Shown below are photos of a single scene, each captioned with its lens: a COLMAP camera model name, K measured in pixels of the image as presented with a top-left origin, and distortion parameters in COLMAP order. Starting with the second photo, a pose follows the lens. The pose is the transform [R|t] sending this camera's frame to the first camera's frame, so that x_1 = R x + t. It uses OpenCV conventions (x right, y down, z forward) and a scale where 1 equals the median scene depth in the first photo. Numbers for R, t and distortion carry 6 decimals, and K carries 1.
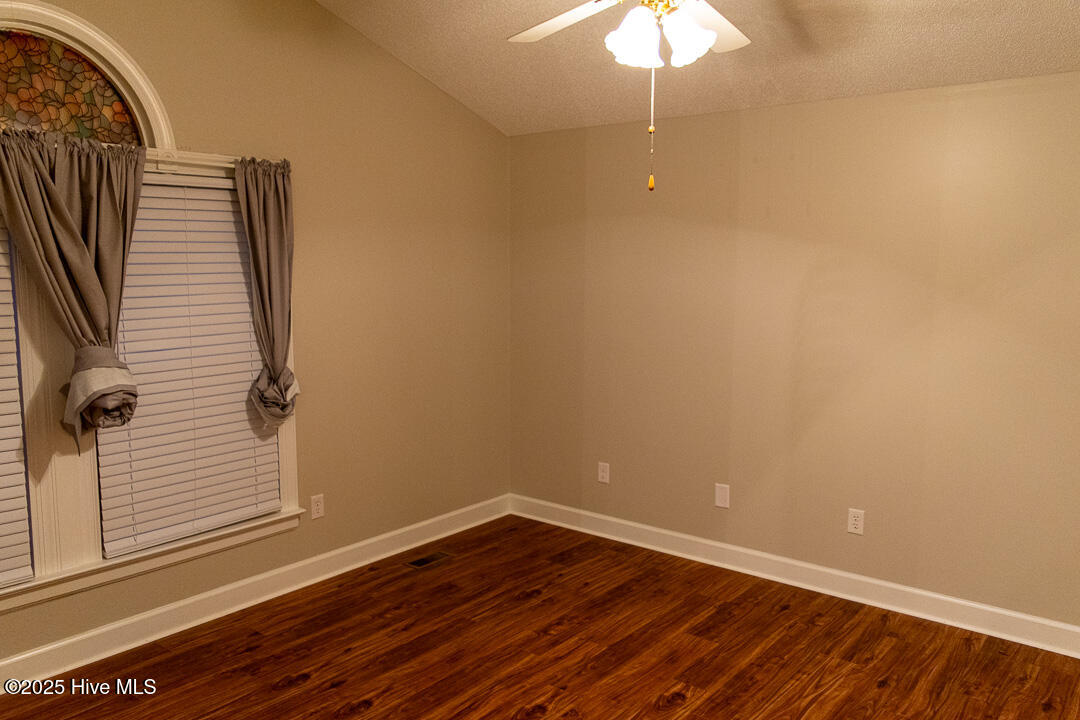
lens RADIAL K [[860.5, 0, 541.1], [0, 860.5, 360.2], [0, 0, 1]] dist [0.006308, -0.004419]
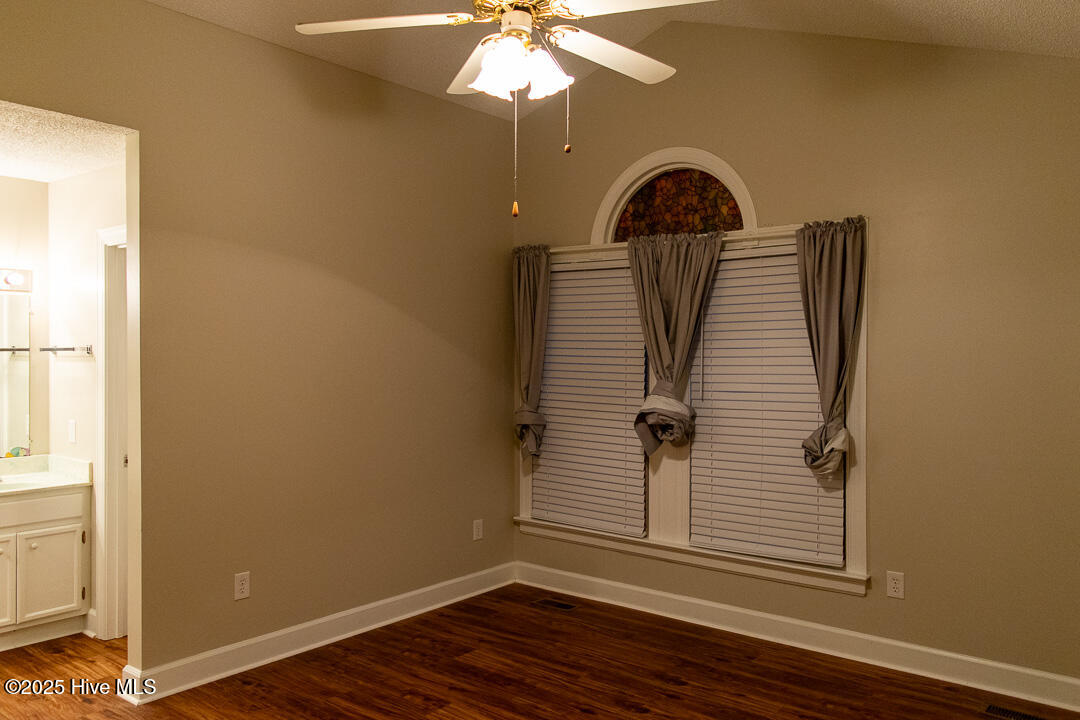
lens RADIAL K [[860.5, 0, 540.8], [0, 860.5, 360.5], [0, 0, 1]] dist [0.006308, -0.004419]
pose [[-0.033947, -0.000853, -0.999423, 0.803528], [-0.122222, 0.992497, 0.003304, -0.026229], [0.991922, 0.122263, -0.033797, 0.769234]]
